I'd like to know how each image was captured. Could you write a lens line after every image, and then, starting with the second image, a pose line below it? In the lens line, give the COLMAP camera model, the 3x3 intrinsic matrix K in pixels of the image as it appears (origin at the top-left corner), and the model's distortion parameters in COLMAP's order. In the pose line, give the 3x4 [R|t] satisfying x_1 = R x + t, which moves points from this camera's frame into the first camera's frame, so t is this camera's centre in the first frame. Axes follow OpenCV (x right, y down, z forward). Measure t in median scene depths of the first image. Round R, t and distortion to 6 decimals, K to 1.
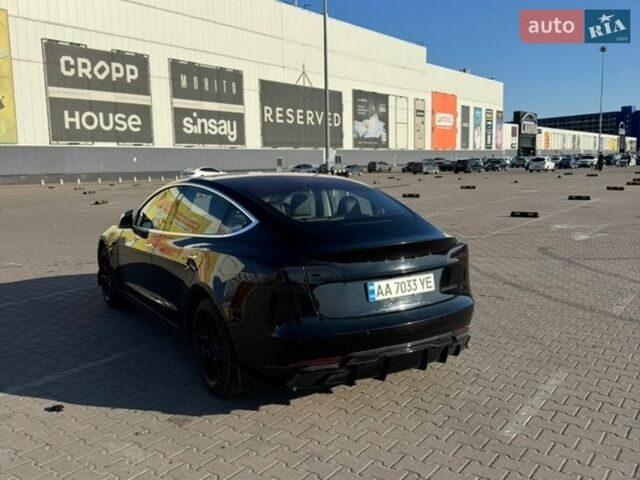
lens RADIAL K [[597.7, 0, 320.0], [0, 597.7, 240.0], [0, 0, 1]] dist [0.191553, -0.386913]
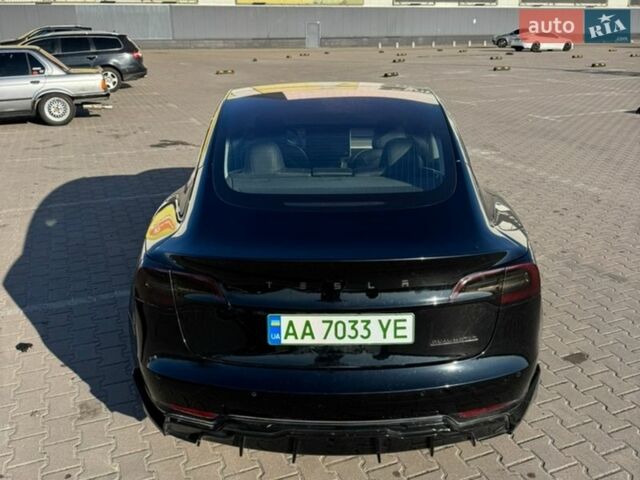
lens RADIAL K [[597.7, 0, 320.0], [0, 597.7, 240.0], [0, 0, 1]] dist [0.191553, -0.386913]
pose [[0.846878, 0.192267, -0.495814, 0.385858], [-0.081437, 0.968245, 0.236368, -0.140025], [0.525515, -0.159797, 0.835643, 0.502837]]
